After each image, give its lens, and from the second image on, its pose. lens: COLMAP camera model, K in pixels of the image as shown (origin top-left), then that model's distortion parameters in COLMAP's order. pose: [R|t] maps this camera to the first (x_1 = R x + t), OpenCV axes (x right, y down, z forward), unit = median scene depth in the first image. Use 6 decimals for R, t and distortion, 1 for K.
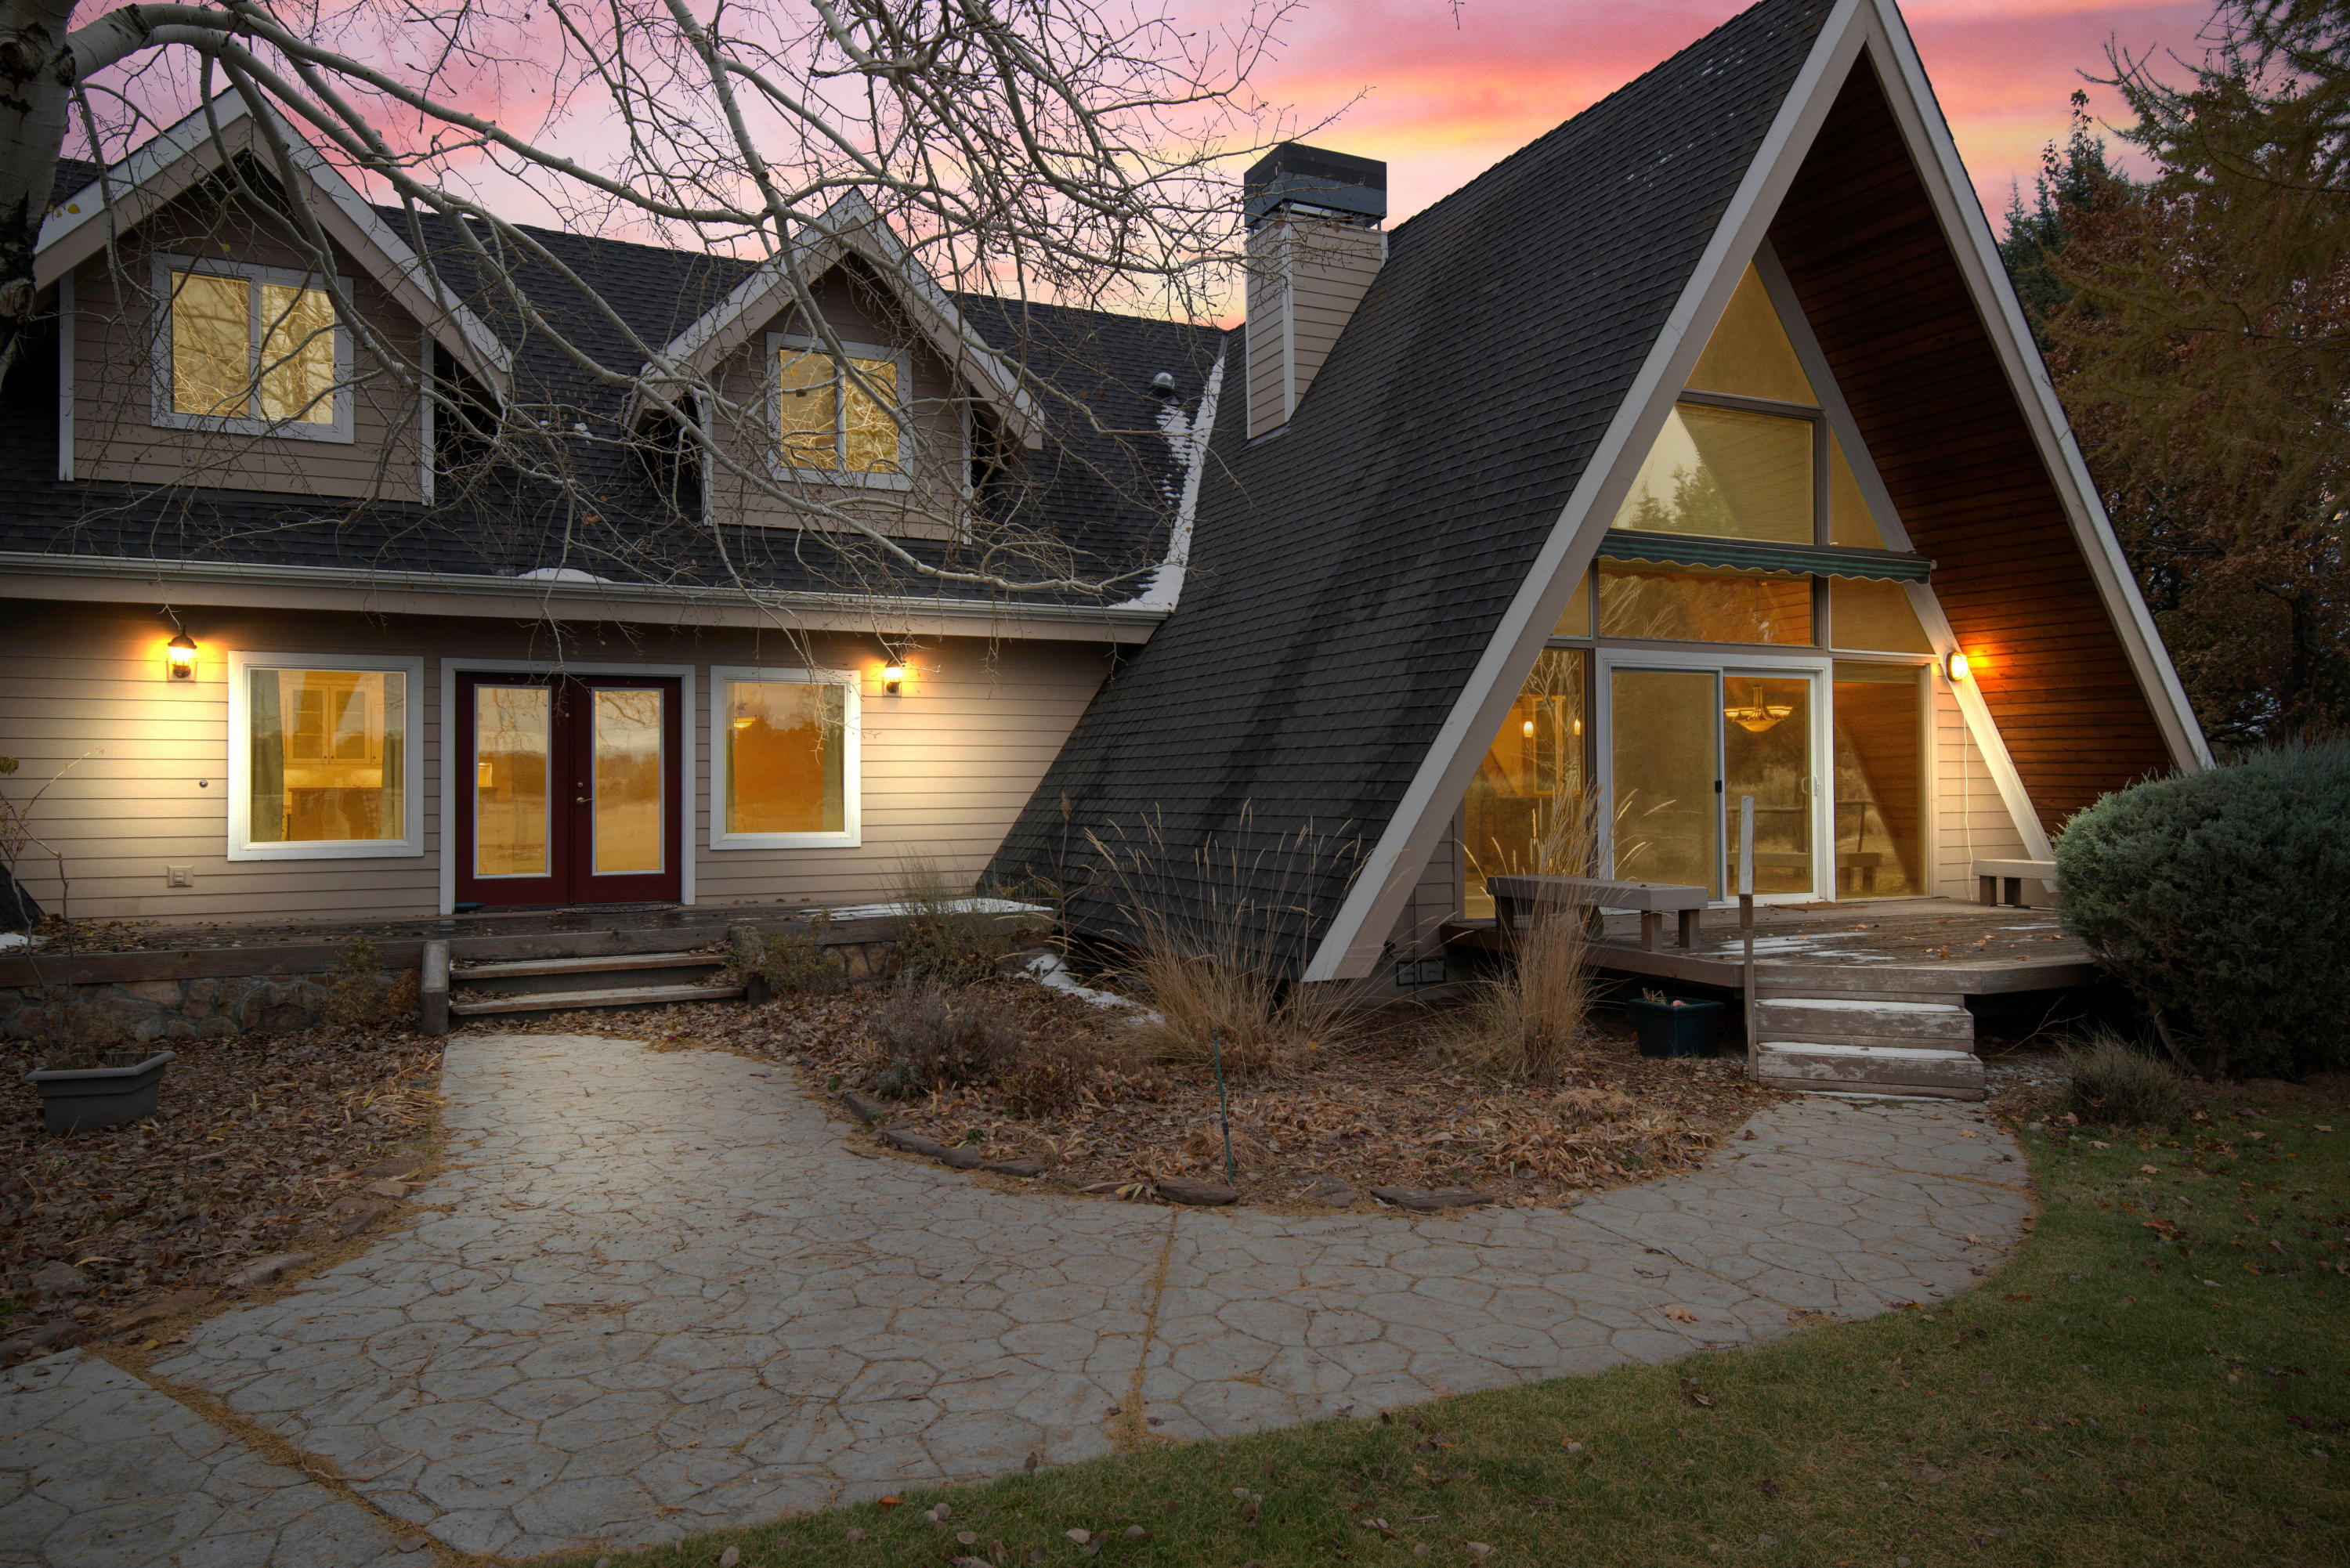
lens RADIAL K [[1488.5, 0, 1177.7], [0, 1488.5, 773.1], [0, 0, 1]] dist [0.021402, -0.003667]
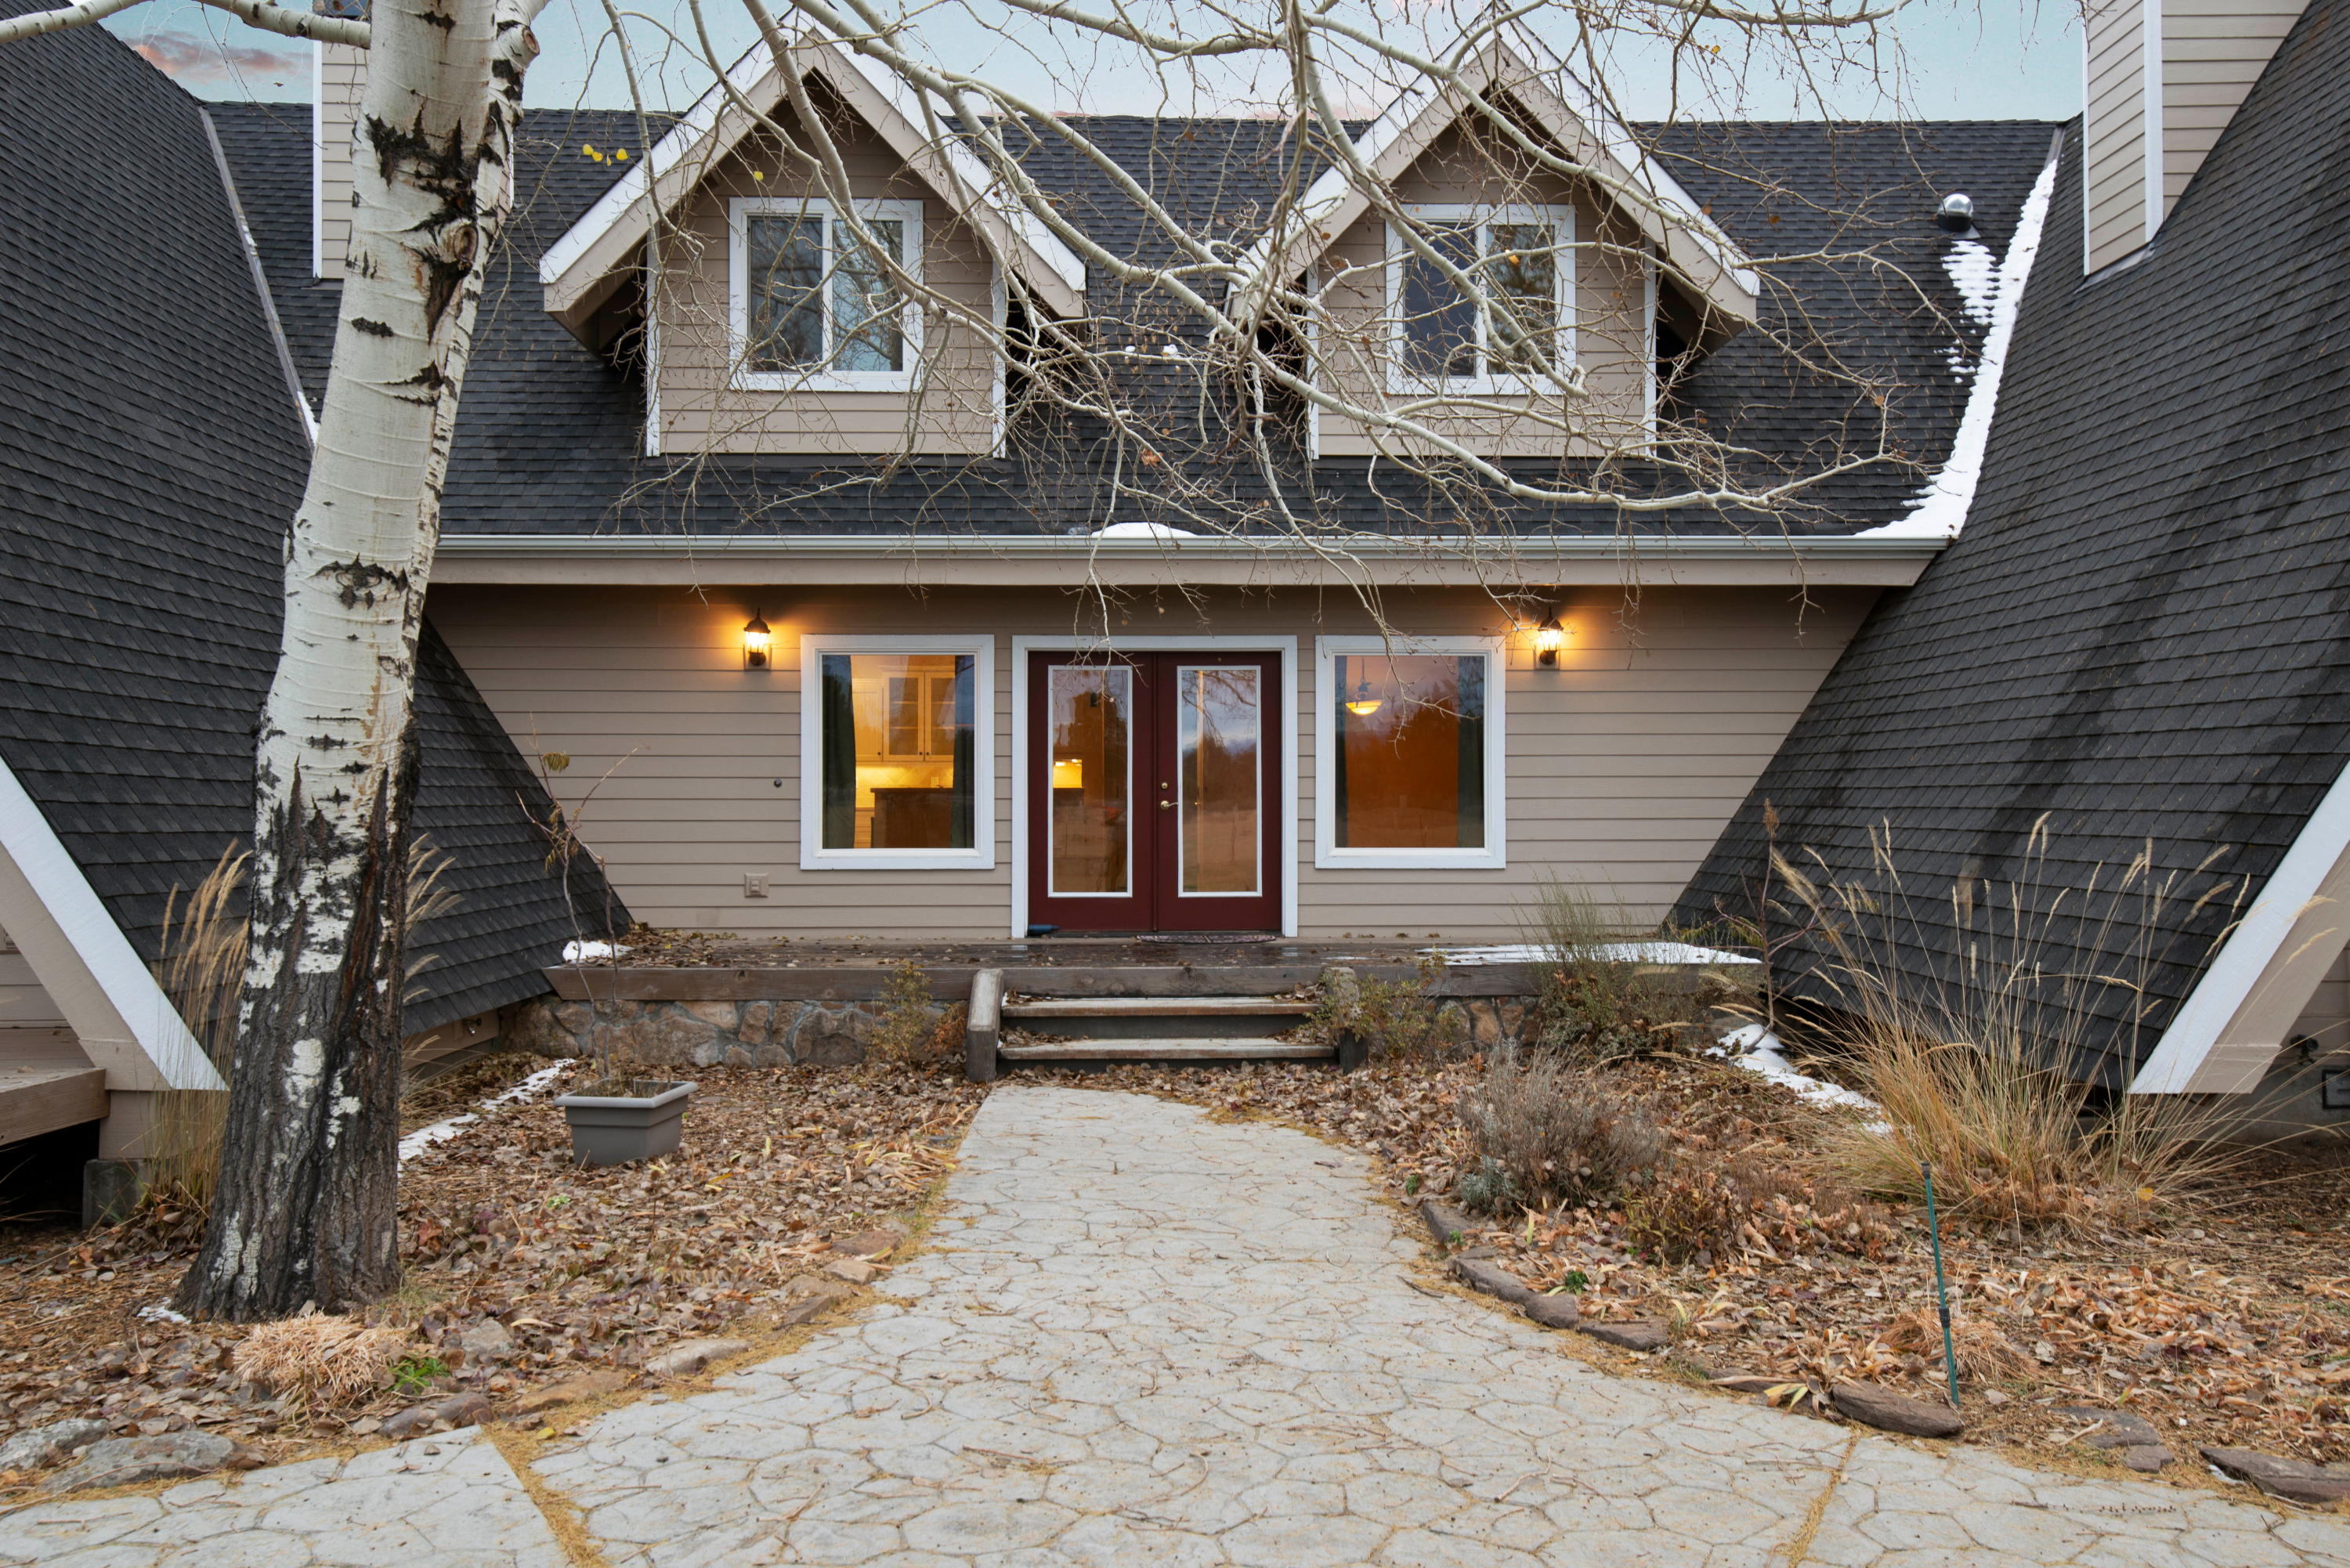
lens RADIAL K [[1908.9, 0, 1174.4], [0, 1908.9, 768.4], [0, 0, 1]] dist [0.043767, 0.004260]
pose [[0.914424, -0.000822, -0.404756, 0.045810], [0.000016, 0.999998, -0.001996, 0.000600], [0.404757, 0.001819, 0.914423, 0.066396]]
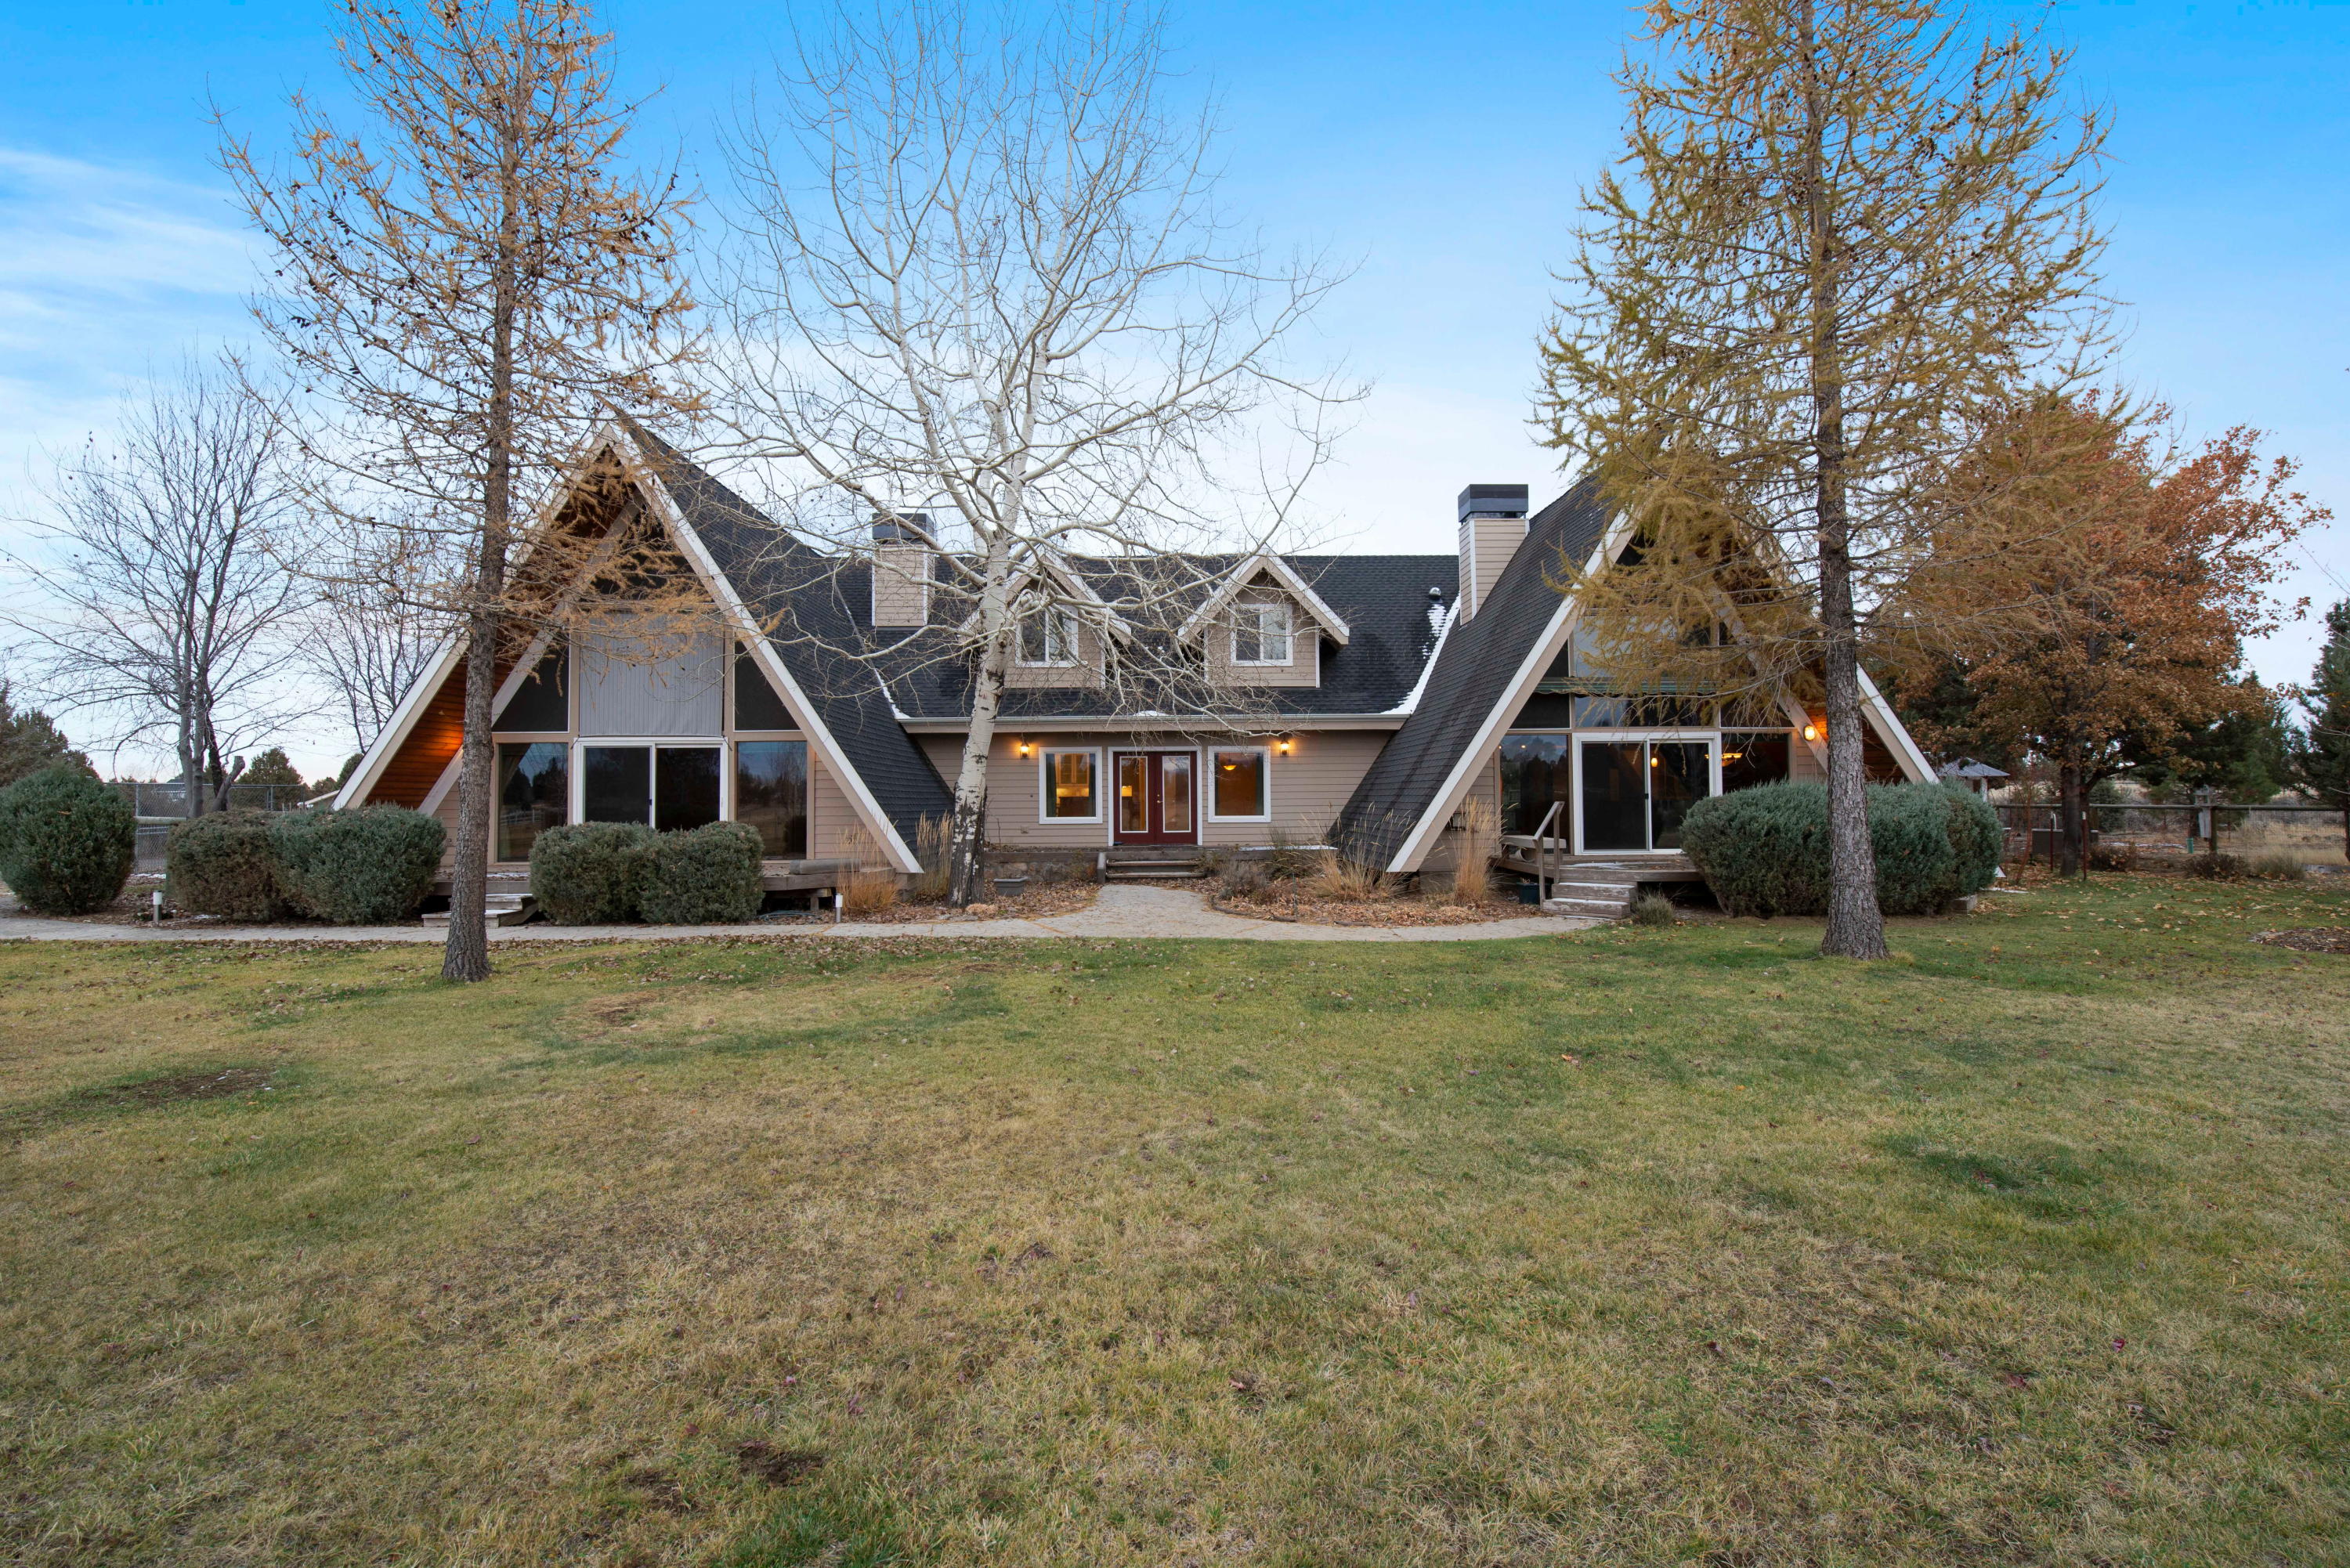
lens RADIAL K [[1035.5, 0, 1174.2], [0, 1035.5, 778.3], [0, 0, 1]] dist [-0.001238, -0.000623]
pose [[0.909431, -0.007526, -0.415787, 0.527028], [0.006549, 0.999971, -0.003774, -0.022252], [0.415804, 0.000710, 0.909454, -0.860238]]
